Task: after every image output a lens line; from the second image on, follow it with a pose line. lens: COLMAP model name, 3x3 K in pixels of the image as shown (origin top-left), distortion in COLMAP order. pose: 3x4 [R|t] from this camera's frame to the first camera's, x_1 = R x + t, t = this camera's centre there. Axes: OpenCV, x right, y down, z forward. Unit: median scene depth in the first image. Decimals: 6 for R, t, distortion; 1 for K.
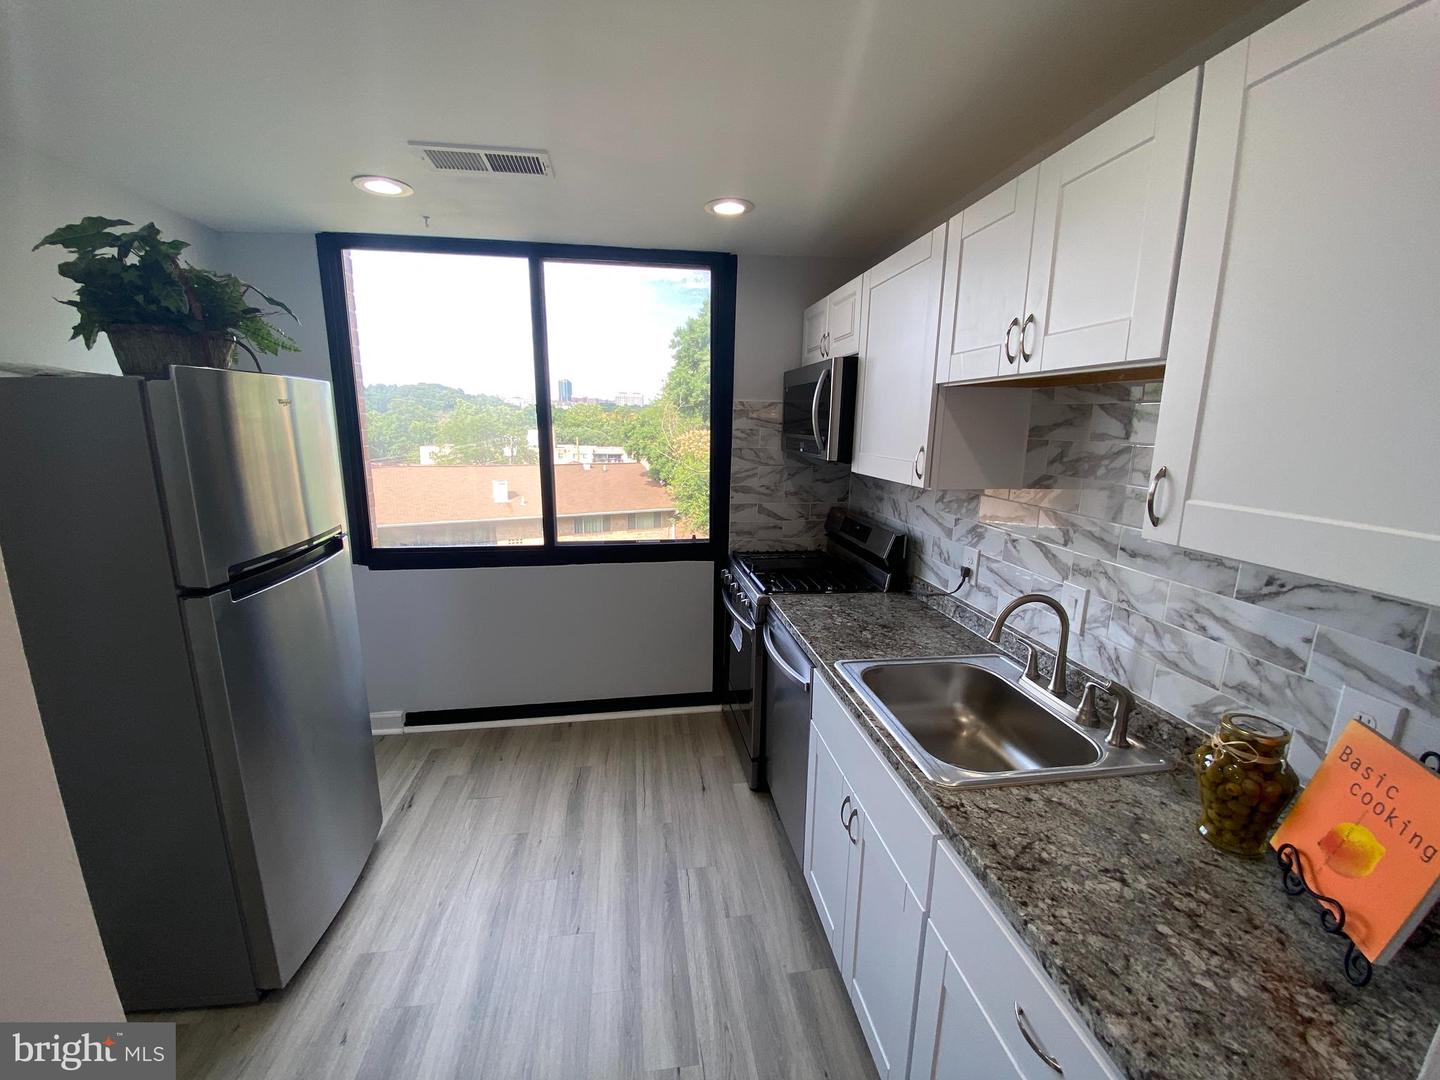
lens RADIAL K [[579.9, 0, 720.0], [0, 579.9, 540.0], [0, 0, 1]] dist [0.042671, -0.033437]
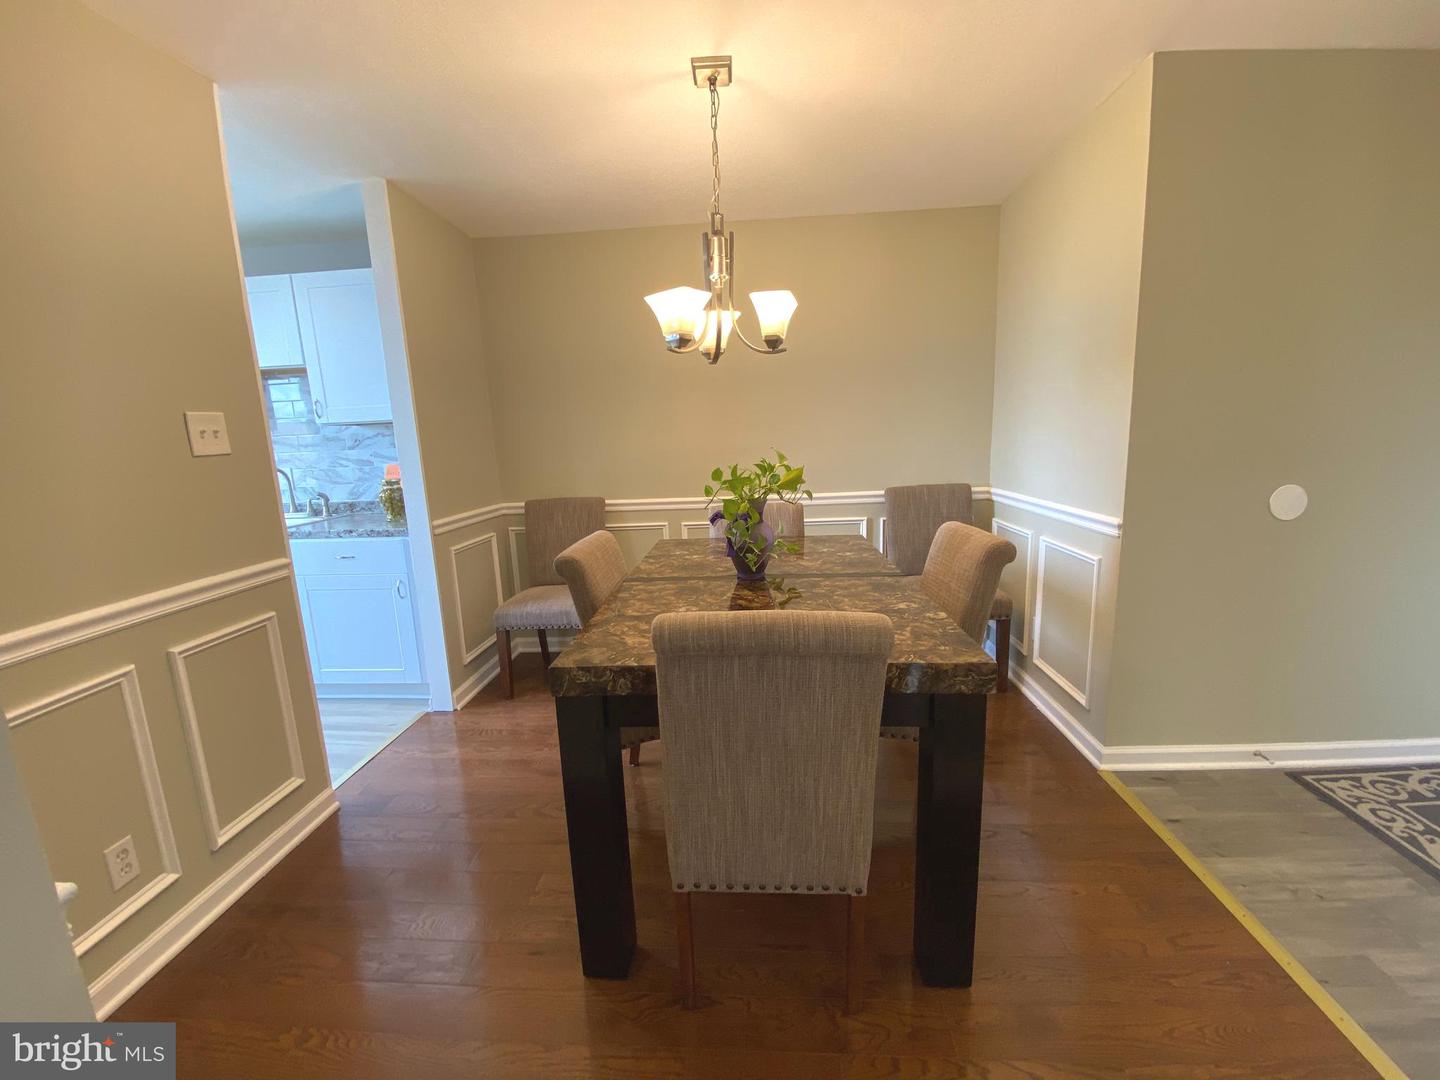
lens RADIAL K [[579.9, 0, 720.0], [0, 579.9, 540.0], [0, 0, 1]] dist [0.042671, -0.033437]
pose [[0.218137, -0.196712, 0.955887, -1.059181], [0.237661, 0.960695, 0.143466, 0.363119], [-0.946538, 0.195882, 0.256314, -0.938429]]
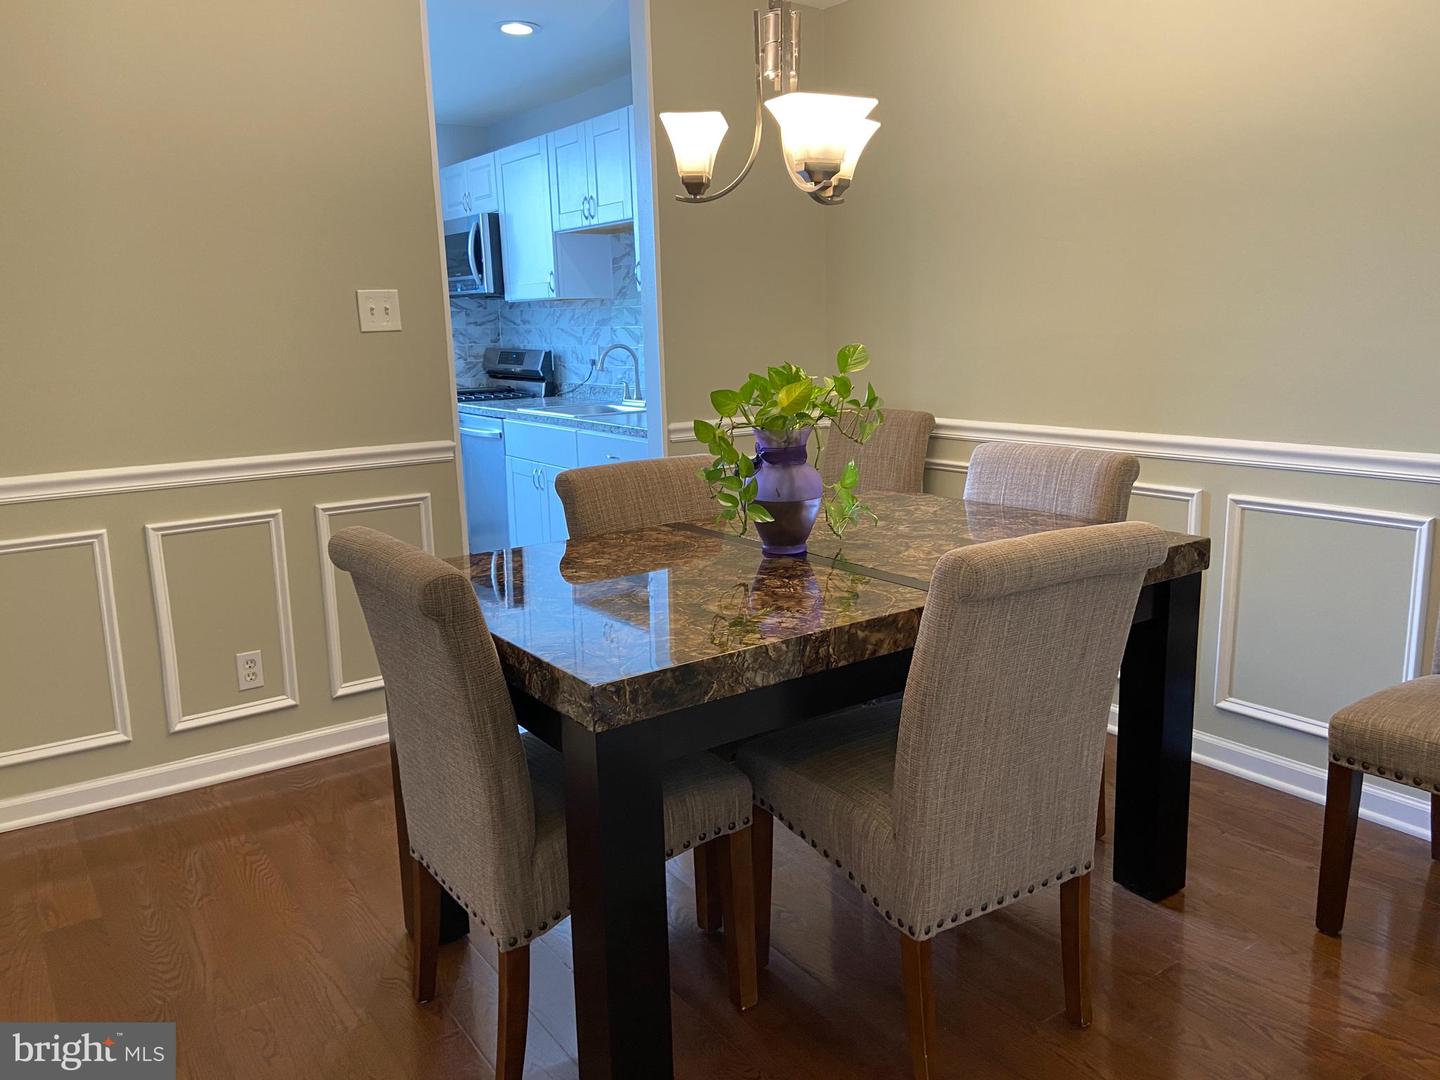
lens RADIAL K [[1106.8, 0, 720.0], [0, 1106.8, 540.0], [0, 0, 1]] dist [0.063937, -0.000059]
pose [[0.897975, -0.122799, 0.422564, -0.610532], [0.126716, 0.991758, 0.018930, 0.565304], [-0.421406, 0.036547, 0.906135, -1.912415]]
